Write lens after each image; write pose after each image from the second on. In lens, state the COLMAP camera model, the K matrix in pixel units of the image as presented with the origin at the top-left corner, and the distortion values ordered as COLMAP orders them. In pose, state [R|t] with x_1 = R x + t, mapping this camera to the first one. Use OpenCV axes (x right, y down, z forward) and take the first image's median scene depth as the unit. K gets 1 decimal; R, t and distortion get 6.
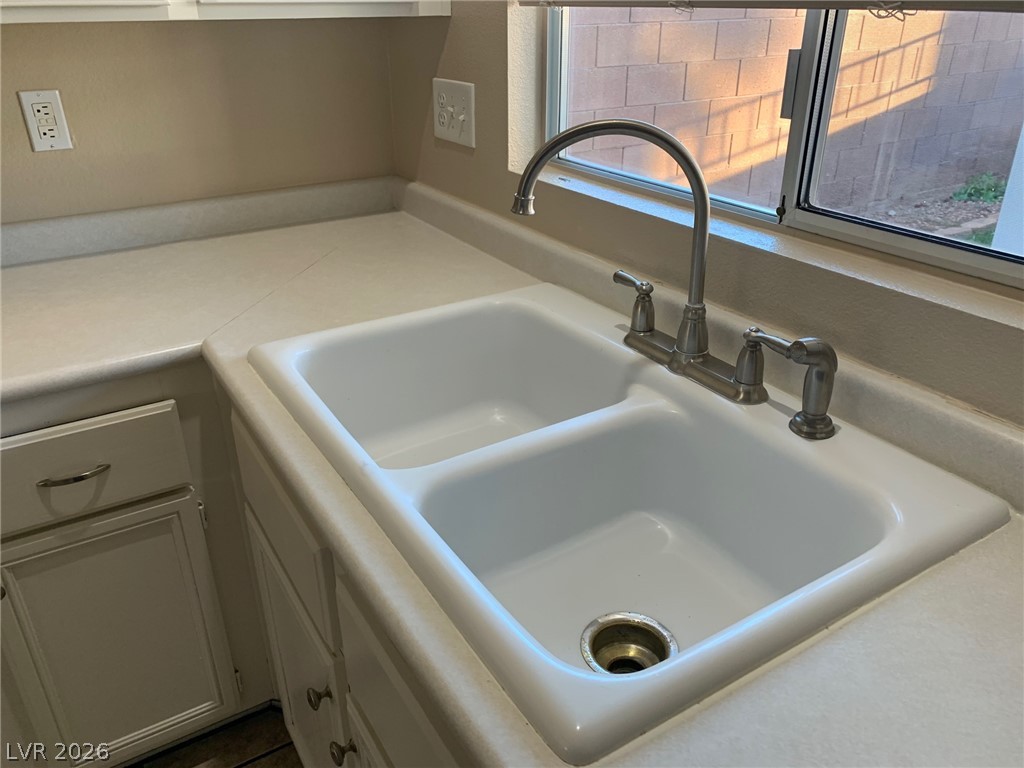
lens RADIAL K [[779.4, 0, 507.1], [0, 779.4, 385.2], [0, 0, 1]] dist [0.046177, -0.041262]
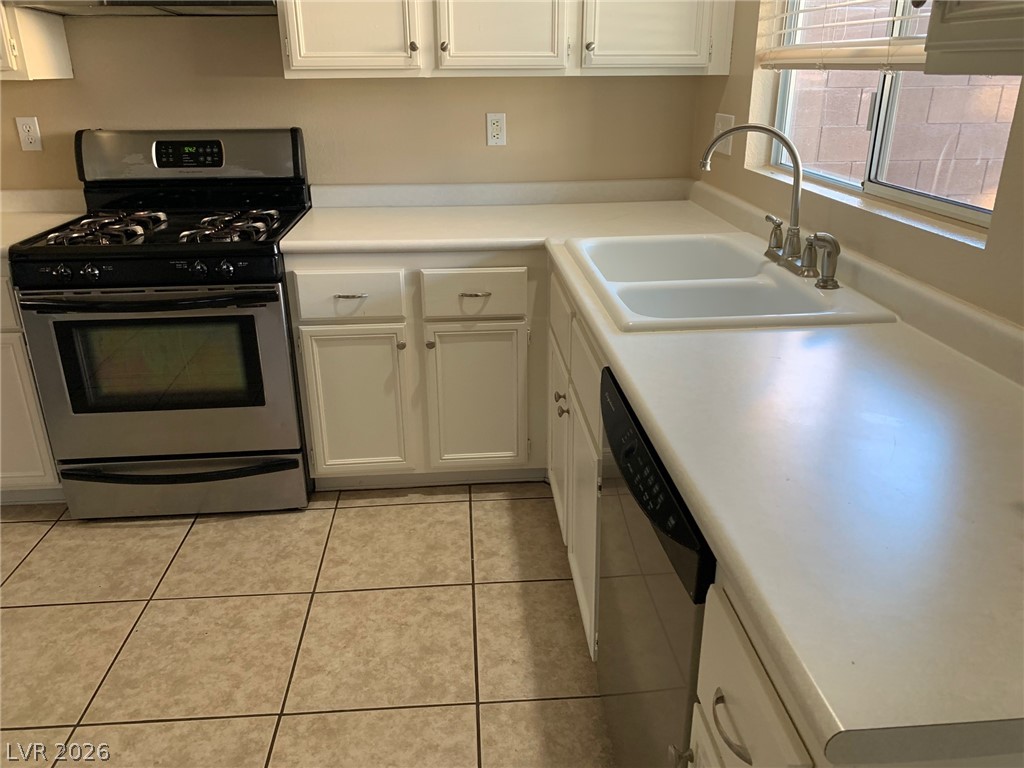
lens RADIAL K [[776.2, 0, 517.1], [0, 776.2, 373.4], [0, 0, 1]] dist [0.001189, 0.009595]
pose [[0.893292, 0.168885, -0.416543, 0.376168], [-0.200811, 0.979050, -0.033695, 0.332056], [0.402126, 0.113746, 0.908491, -0.680700]]
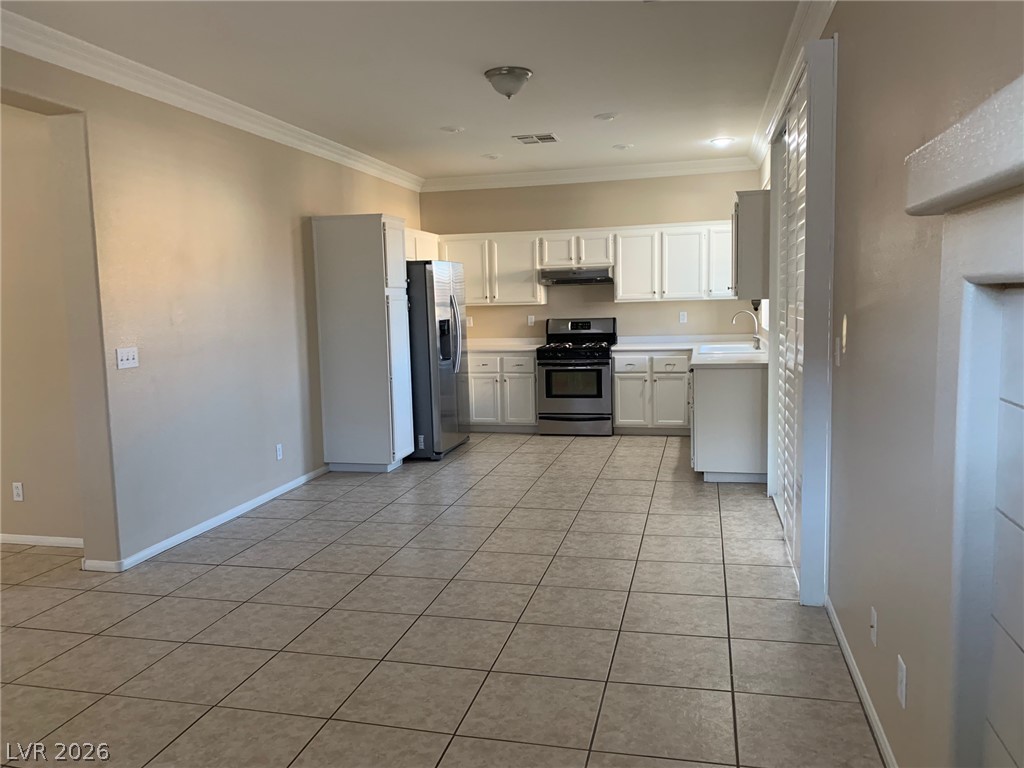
lens RADIAL K [[781.7, 0, 508.5], [0, 781.7, 380.3], [0, 0, 1]] dist [0.000414, -0.004112]
pose [[0.705025, 0.064478, -0.706245, 2.804111], [-0.295235, 0.932145, -0.209623, 1.812105], [0.644807, 0.356297, 0.676222, -3.803717]]
